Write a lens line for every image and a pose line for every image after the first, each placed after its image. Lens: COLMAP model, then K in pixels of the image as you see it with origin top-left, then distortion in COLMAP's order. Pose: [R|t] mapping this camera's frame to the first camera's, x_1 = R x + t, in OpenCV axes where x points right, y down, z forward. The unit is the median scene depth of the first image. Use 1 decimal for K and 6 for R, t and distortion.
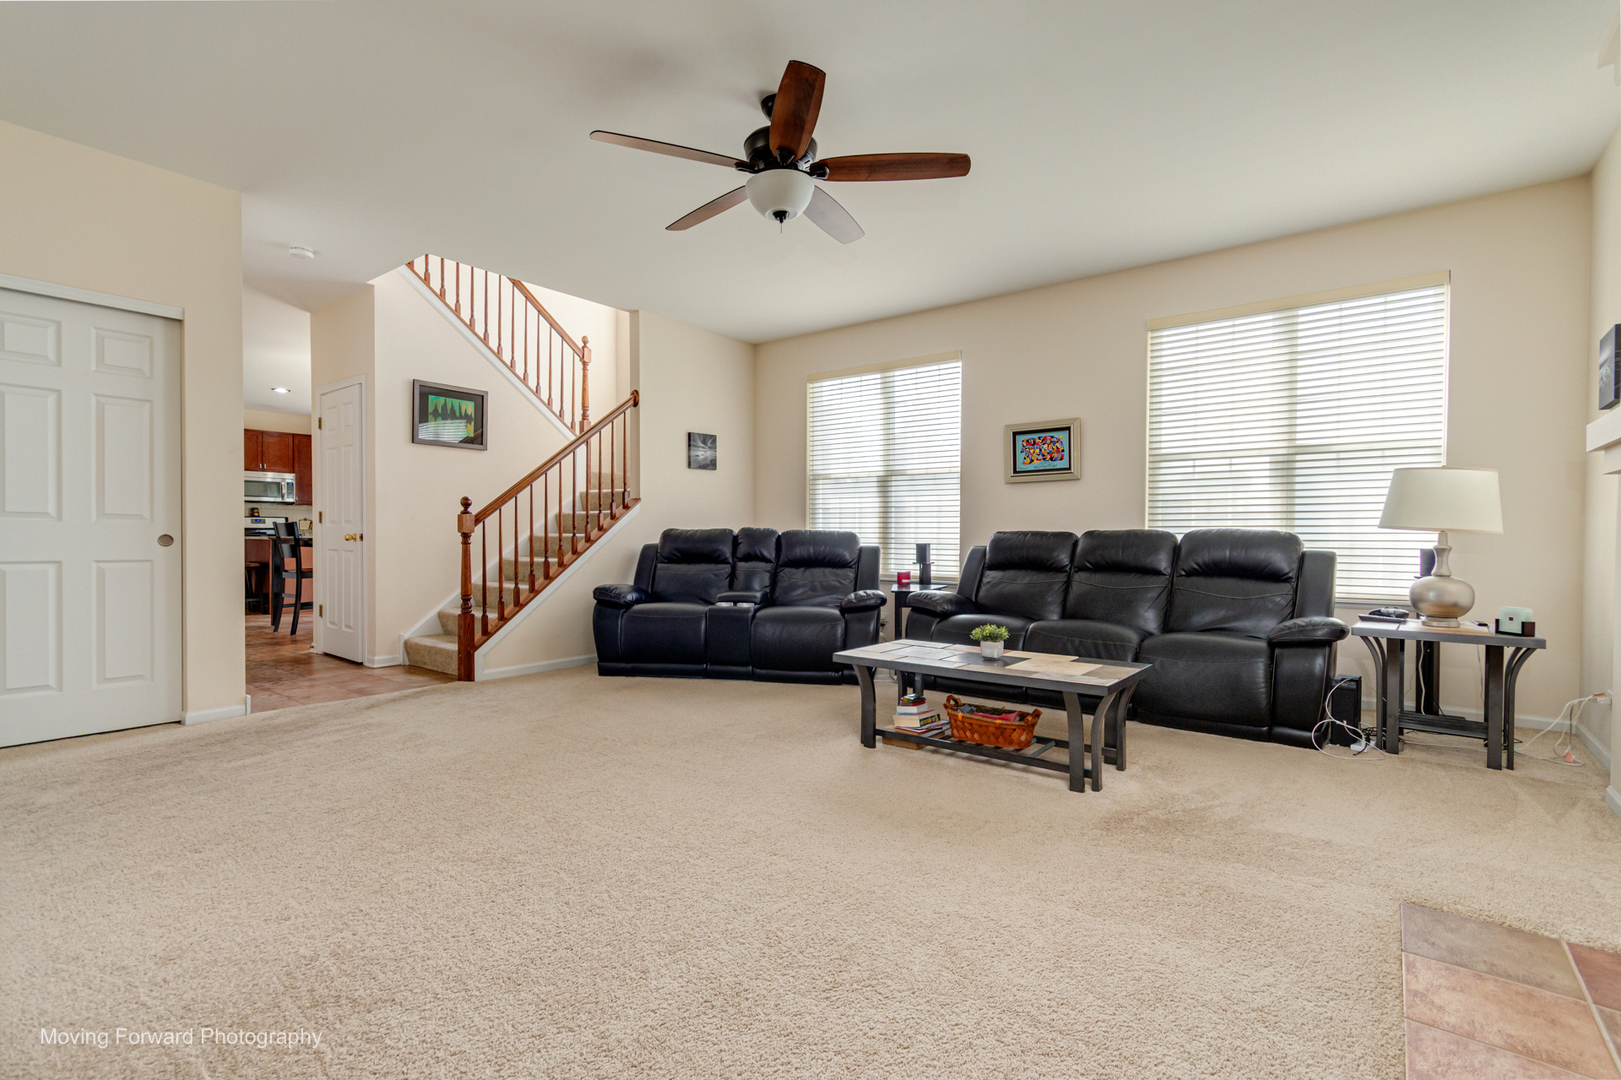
lens RADIAL K [[755.1, 0, 816.9], [0, 755.1, 544.0], [0, 0, 1]] dist [0.018713, -0.000090]
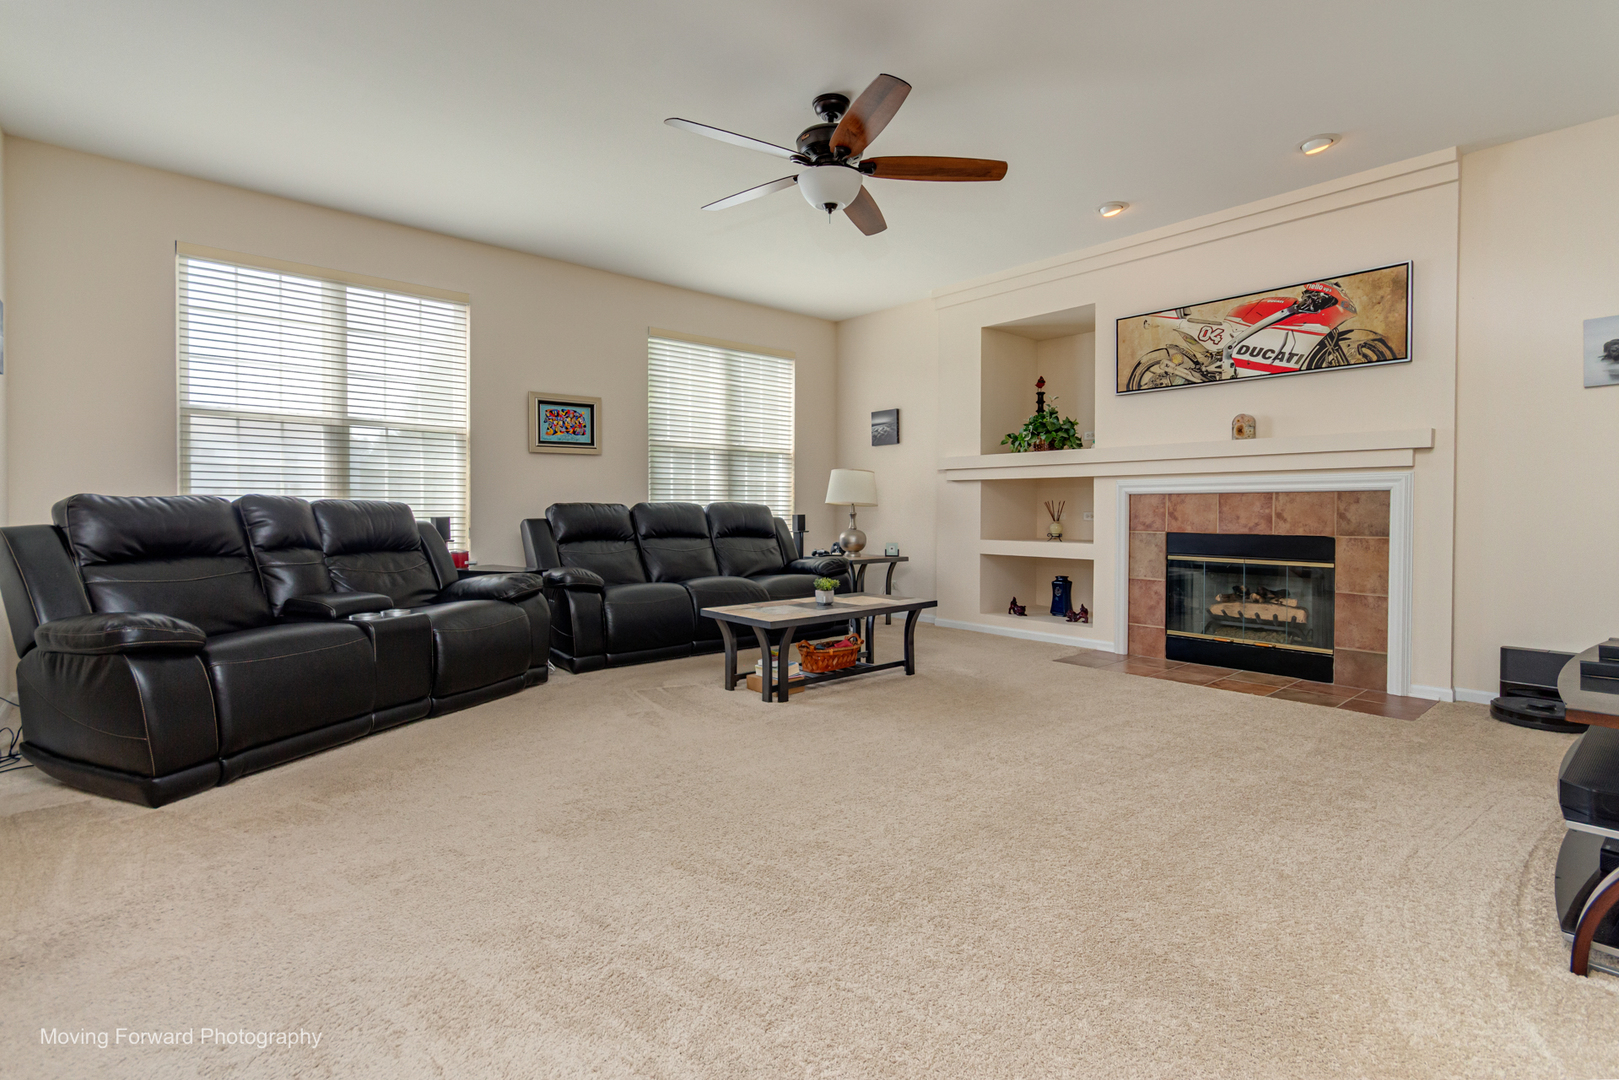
lens RADIAL K [[759.9, 0, 809.7], [0, 759.9, 521.1], [0, 0, 1]] dist [0.009765, 0.000637]
pose [[0.203261, -0.020716, 0.978905, -0.657644], [0.012150, 0.999753, 0.018634, -0.007564], [-0.979049, 0.008106, 0.203463, 0.484880]]
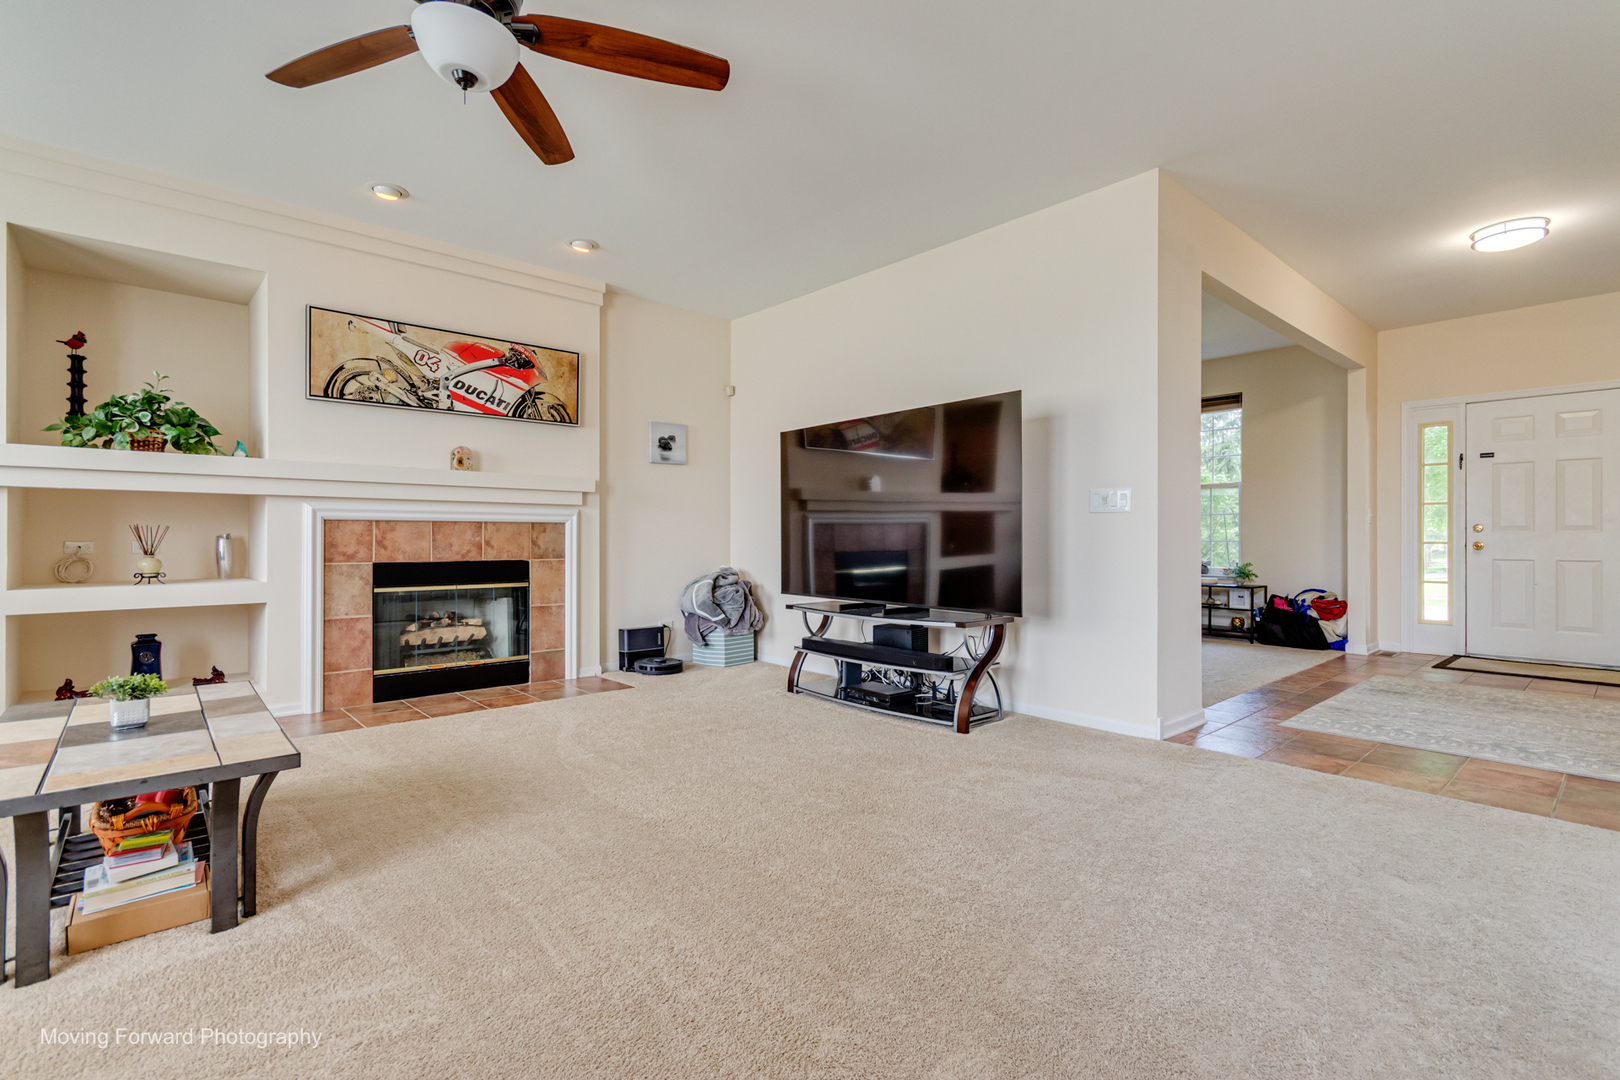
lens RADIAL K [[752.1, 0, 806.5], [0, 752.1, 538.5], [0, 0, 1]] dist [0.003888, 0.001142]
pose [[-0.980261, -0.005880, 0.197618, -0.294775], [-0.003041, 0.999888, 0.014667, -0.011663], [-0.197682, 0.013776, -0.980169, 0.964705]]
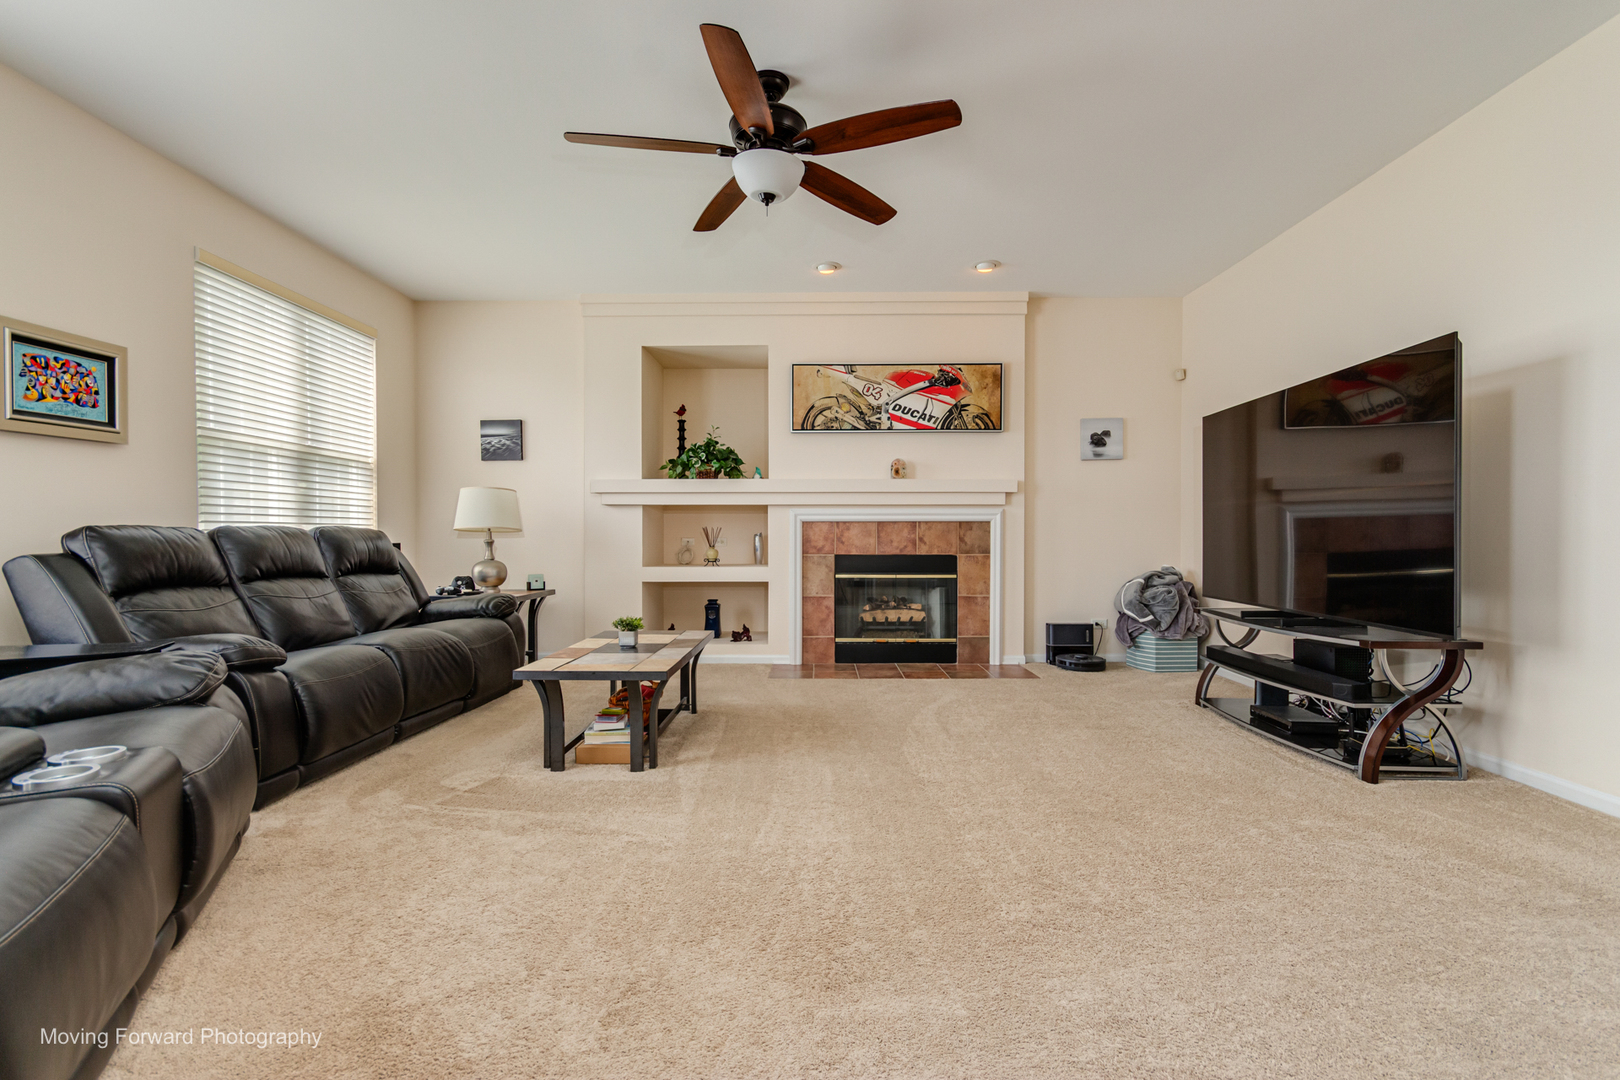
lens RADIAL K [[751.9, 0, 805.2], [0, 751.9, 547.5], [0, 0, 1]] dist [0.001580, 0.001452]
pose [[-0.582472, -0.016596, 0.812682, -0.506384], [0.008745, 0.999606, 0.026680, -0.010318], [-0.812804, 0.022647, -0.582097, 0.902954]]
